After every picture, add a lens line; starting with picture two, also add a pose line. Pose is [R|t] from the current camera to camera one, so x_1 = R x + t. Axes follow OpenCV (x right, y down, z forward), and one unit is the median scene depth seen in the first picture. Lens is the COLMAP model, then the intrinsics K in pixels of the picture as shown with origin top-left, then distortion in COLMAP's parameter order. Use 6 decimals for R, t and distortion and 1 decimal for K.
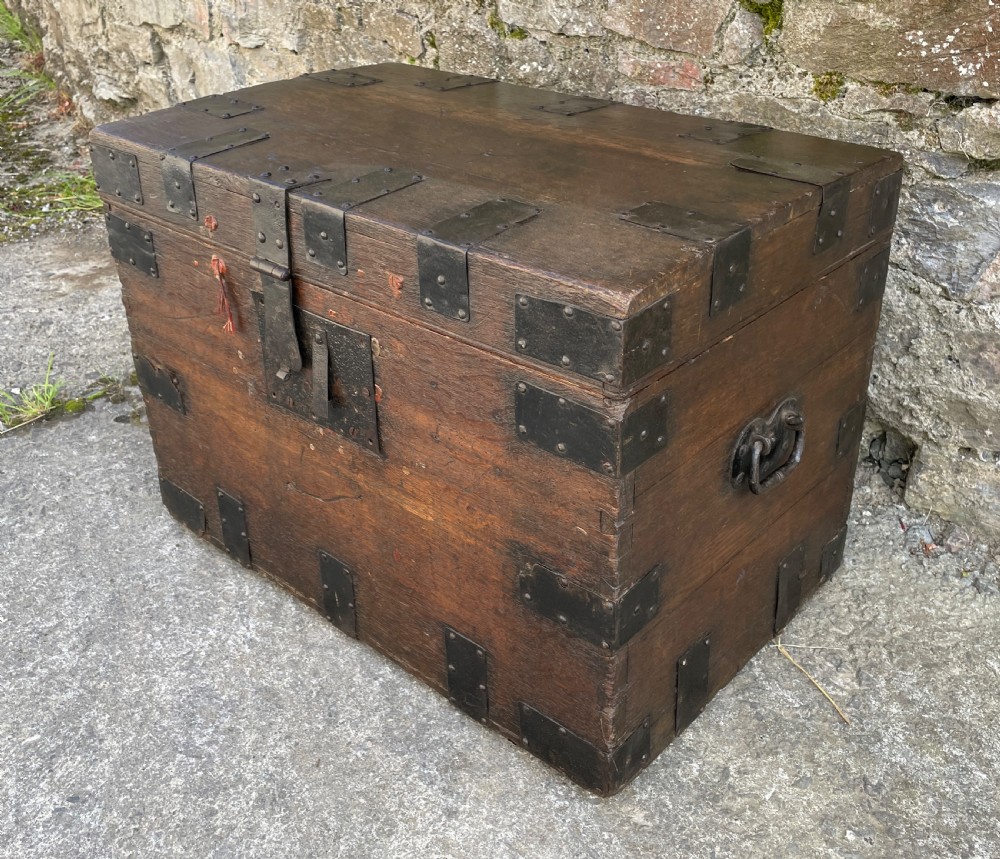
lens RADIAL K [[1088.6, 0, 508.1], [0, 1088.6, 363.0], [0, 0, 1]] dist [0.035175, 0.000000]
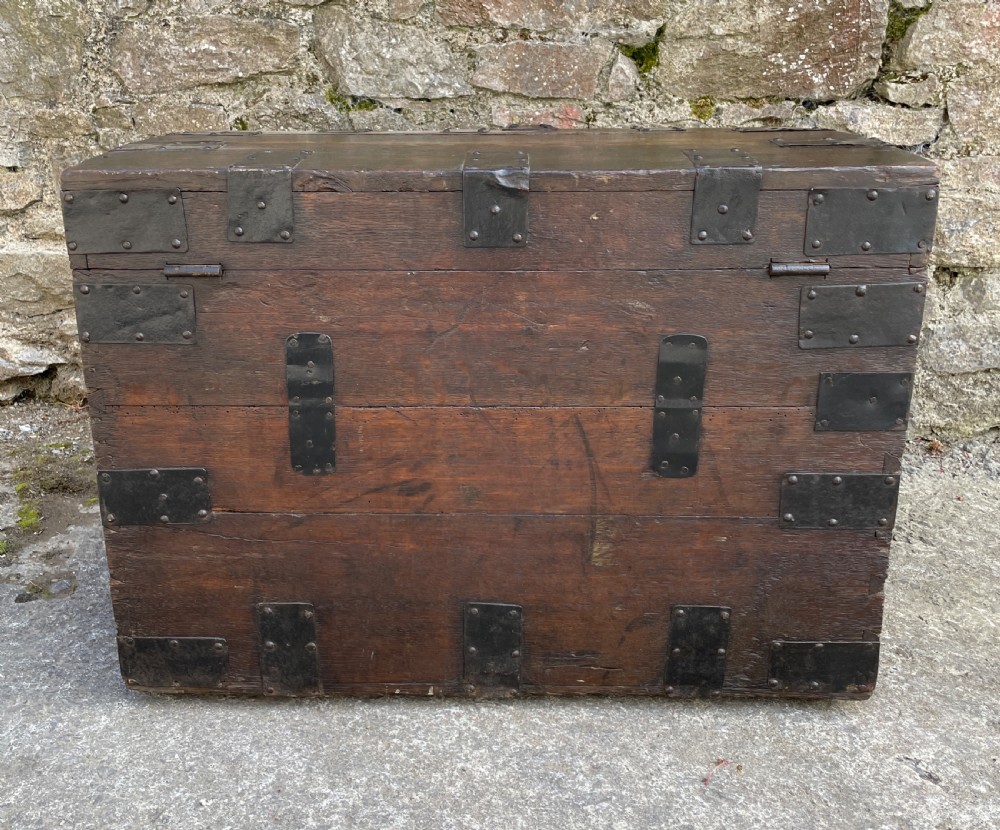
lens RADIAL K [[1061.6, 0, 464.5], [0, 1061.6, 374.4], [0, 0, 1]] dist [0.034357, 0.000000]
pose [[0.796924, -0.173861, 0.578519, -0.680693], [0.270662, 0.958945, -0.084654, 0.063614], [-0.540050, 0.224045, 0.811264, 0.247328]]
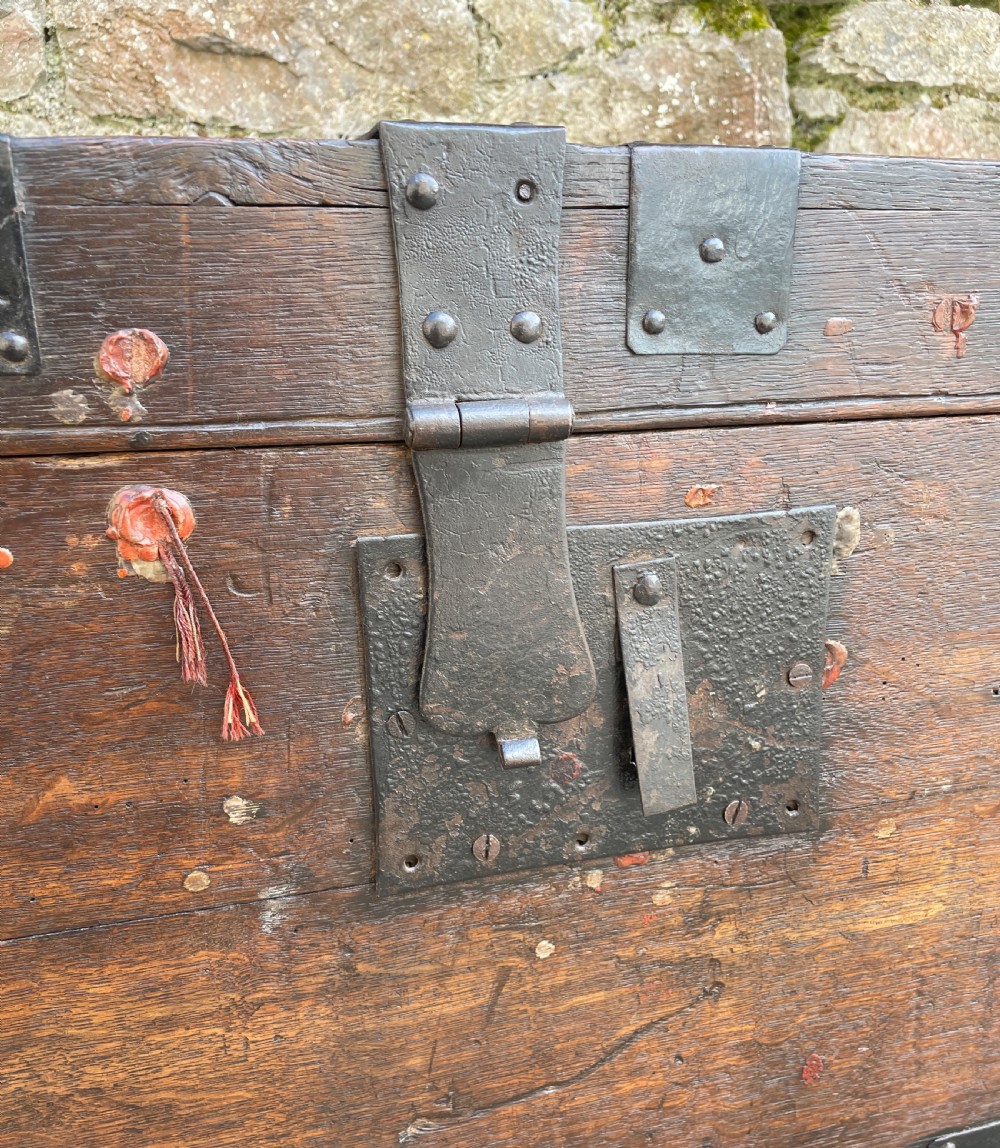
lens RADIAL K [[1031.3, 0, 506.1], [0, 1031.3, 657.2], [0, 0, 1]] dist [0.060798, -0.103137]
pose [[0.551853, -0.243211, 0.797688, -0.383131], [0.386490, 0.922191, 0.013791, -0.019846], [-0.738975, 0.300687, 0.602912, 0.673854]]
